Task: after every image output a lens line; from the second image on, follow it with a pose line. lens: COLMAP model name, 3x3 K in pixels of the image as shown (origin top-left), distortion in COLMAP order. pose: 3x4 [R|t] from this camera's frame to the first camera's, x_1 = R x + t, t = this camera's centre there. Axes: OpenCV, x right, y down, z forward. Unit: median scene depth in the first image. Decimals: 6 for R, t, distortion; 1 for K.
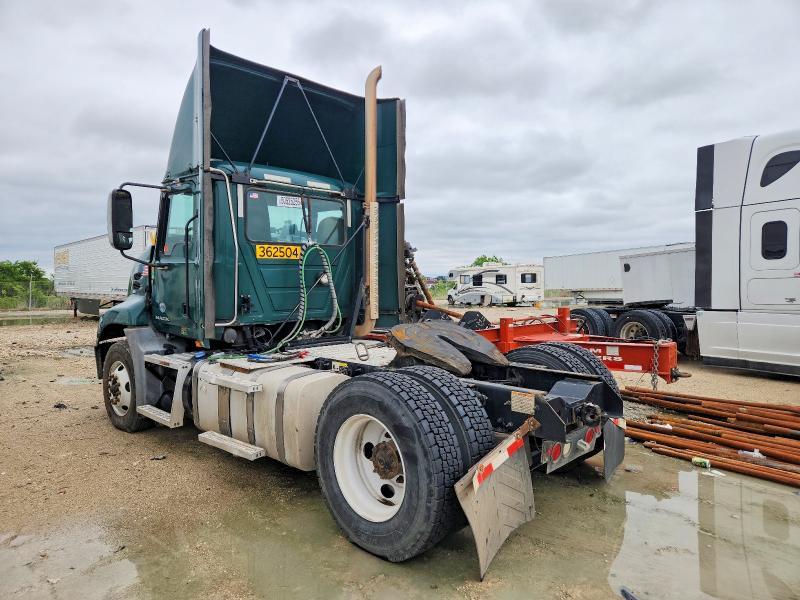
lens RADIAL K [[508.0, 0, 395.8], [0, 508.0, 299.5], [0, 0, 1]] dist [0.049422, 0.000810]
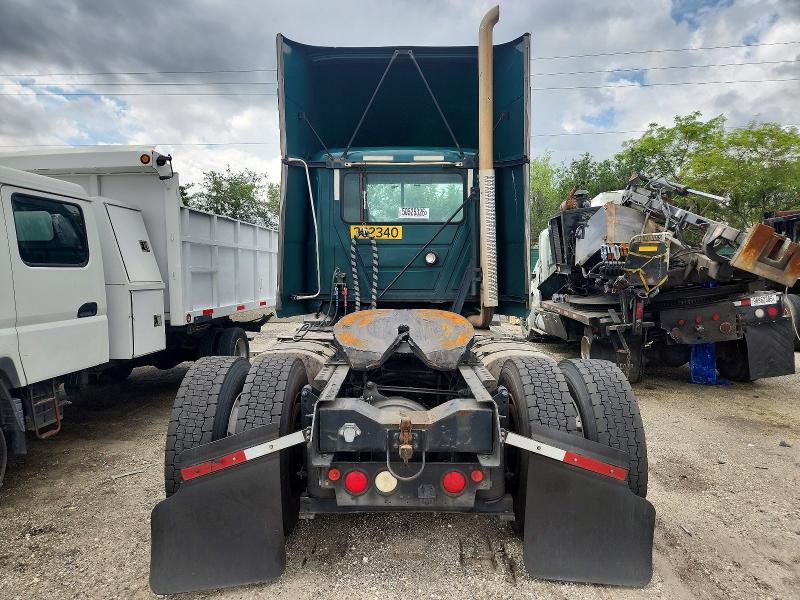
lens RADIAL K [[541.8, 0, 398.5], [0, 541.8, 306.2], [0, 0, 1]] dist [0.008541, 0.001626]
pose [[0.679284, 0.068511, -0.730671, 0.584037], [-0.038077, 0.997582, 0.058138, -0.011868], [0.732887, -0.011671, 0.680250, 0.304372]]
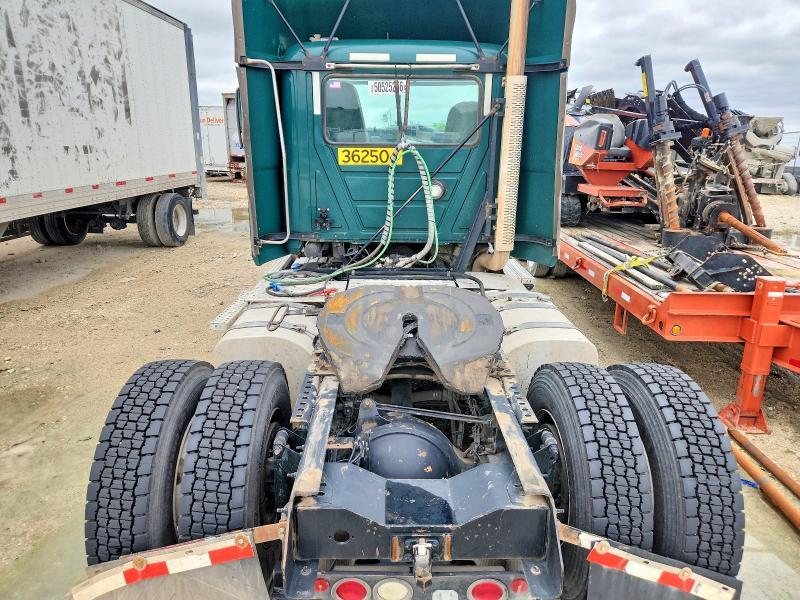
lens RADIAL K [[508.0, 0, 402.0], [0, 508.0, 299.7], [0, 0, 1]] dist [0.049422, 0.000810]
pose [[0.703930, 0.221924, -0.674709, 0.405497], [-0.042556, 0.961405, 0.271824, -0.096441], [0.708994, -0.162632, 0.686206, 0.440464]]
